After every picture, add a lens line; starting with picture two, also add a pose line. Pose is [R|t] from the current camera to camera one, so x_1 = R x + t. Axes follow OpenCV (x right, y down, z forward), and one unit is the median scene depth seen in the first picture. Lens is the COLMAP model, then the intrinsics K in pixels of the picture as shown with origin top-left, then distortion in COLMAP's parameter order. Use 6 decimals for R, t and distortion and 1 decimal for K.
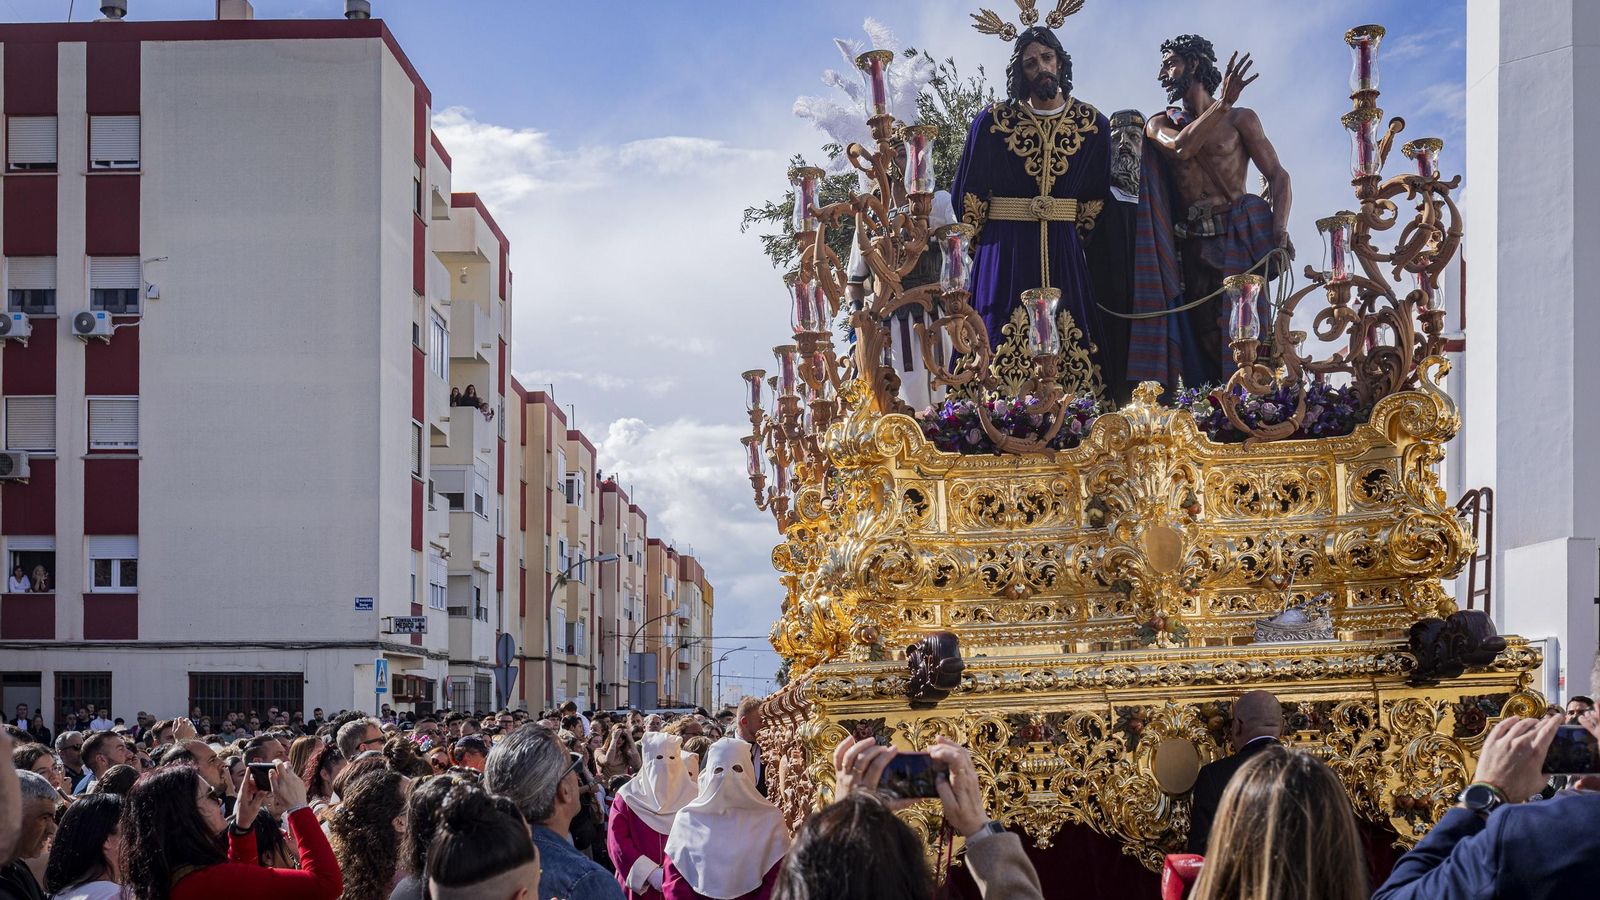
lens RADIAL K [[1961.5, 0, 734.1], [0, 1961.5, 599.8], [0, 0, 1]] dist [0.081216, 0.000000]
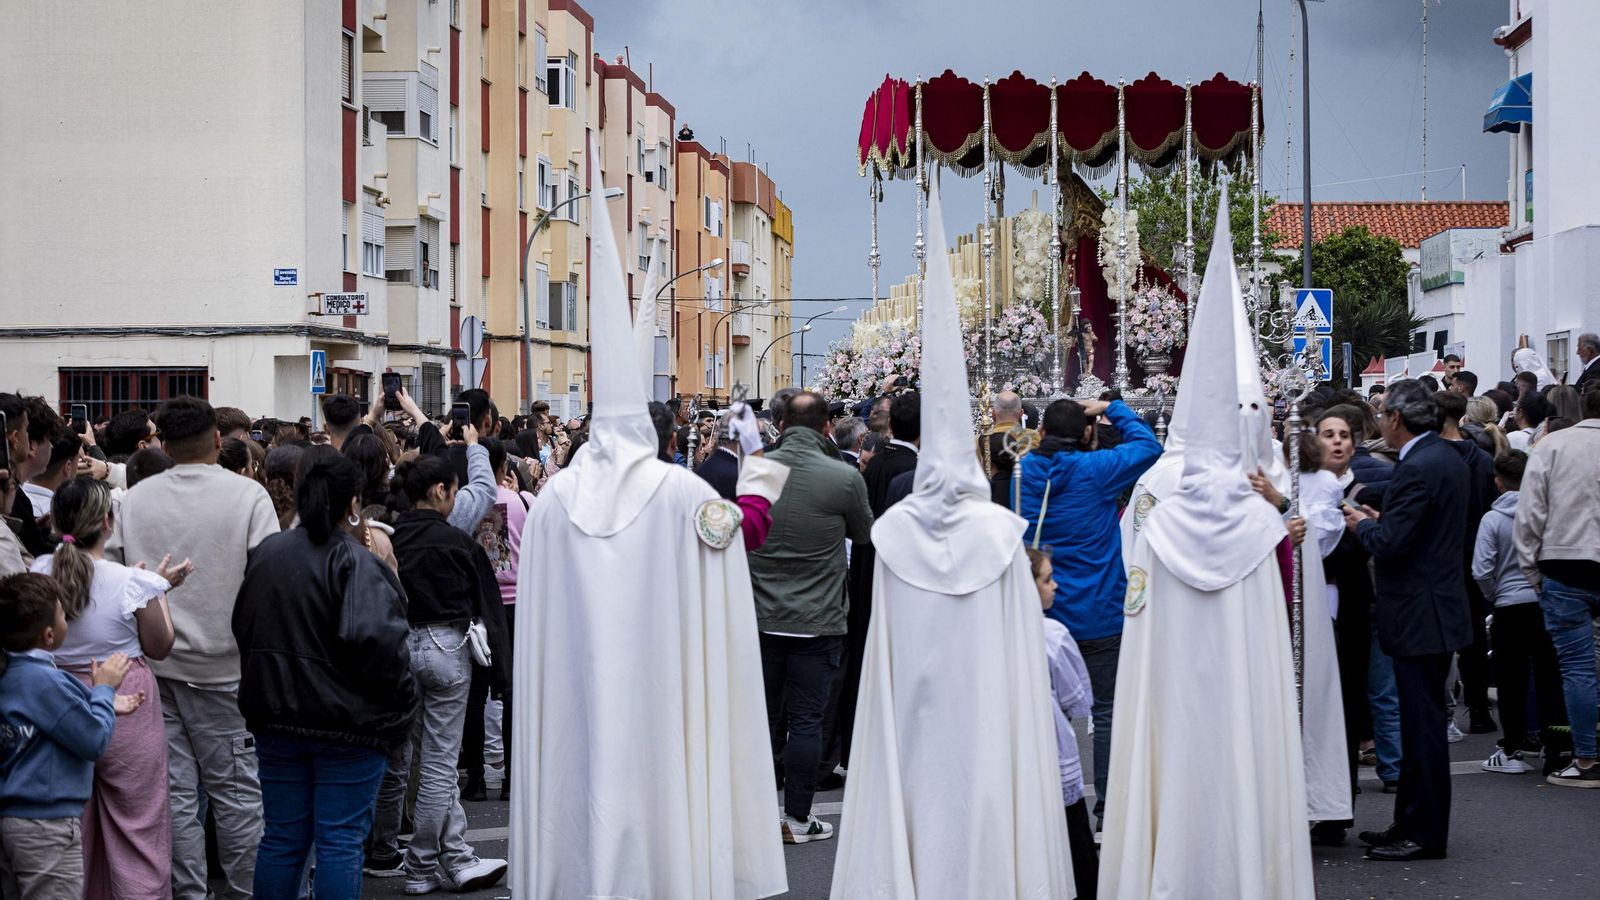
lens RADIAL K [[3460.6, 0, 799.2], [0, 3460.6, 448.3], [0, 0, 1]] dist [0.021152, 0.000000]
pose [[0.999896, -0.002428, -0.014185, 0.026202], [0.003375, 0.997739, 0.067126, -0.017778], [0.013989, -0.067167, 0.997644, -0.292155]]
